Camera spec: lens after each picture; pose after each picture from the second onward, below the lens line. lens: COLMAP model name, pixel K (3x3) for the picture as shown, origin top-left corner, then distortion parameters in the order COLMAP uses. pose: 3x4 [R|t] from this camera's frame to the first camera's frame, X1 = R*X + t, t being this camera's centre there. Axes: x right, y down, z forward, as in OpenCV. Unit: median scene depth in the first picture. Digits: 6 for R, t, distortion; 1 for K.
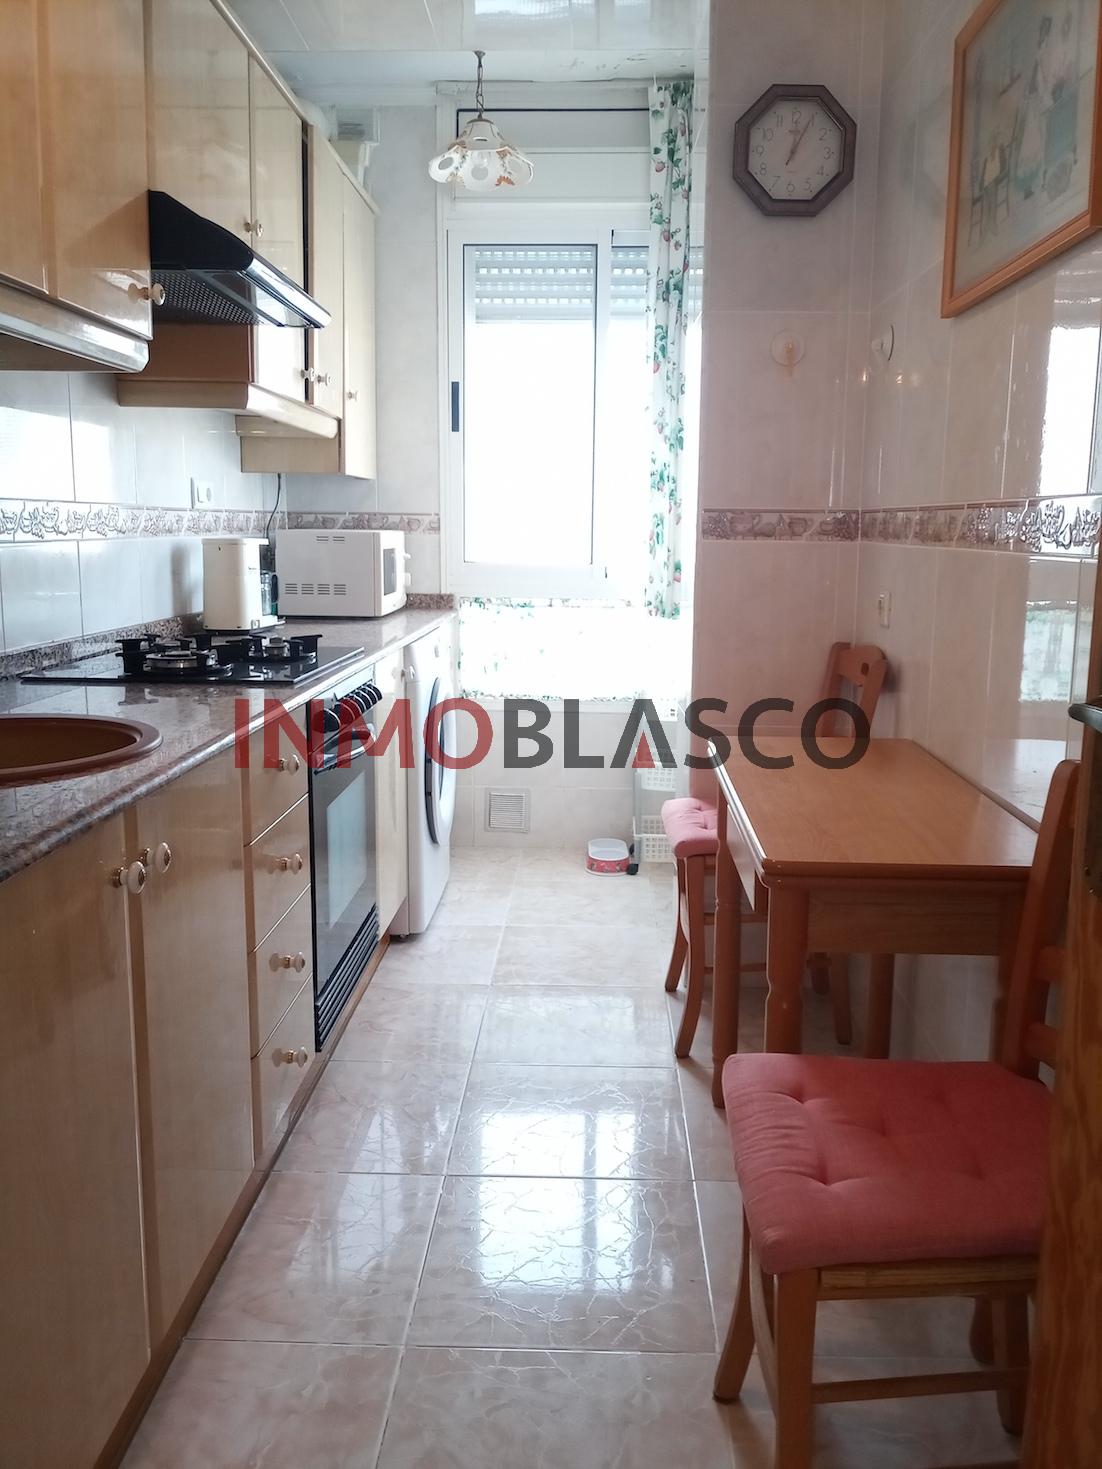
lens RADIAL K [[1182.8, 0, 554.3], [0, 1182.8, 717.3], [0, 0, 1]] dist [0.039825, -0.065576]
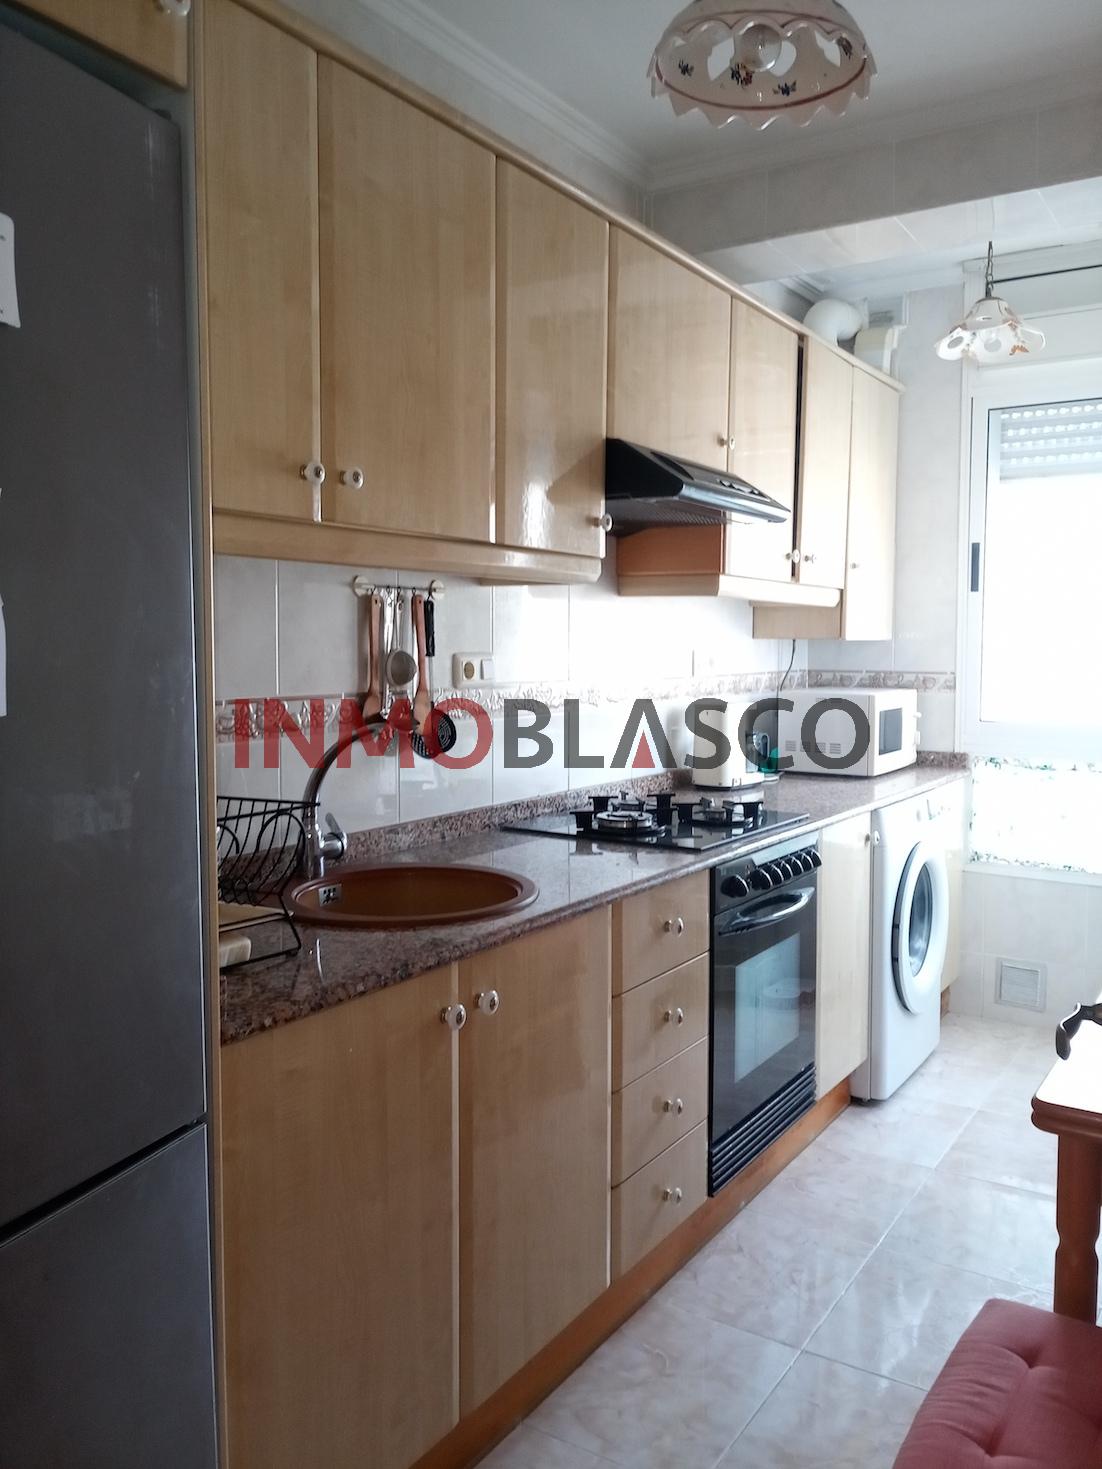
lens RADIAL K [[1182.8, 0, 554.3], [0, 1182.8, 717.3], [0, 0, 1]] dist [0.039825, -0.065576]
pose [[0.858970, 0.025621, -0.511385, 0.147756], [-0.076606, 0.993937, -0.078877, -0.035650], [0.506263, 0.106928, 0.855724, -0.023073]]
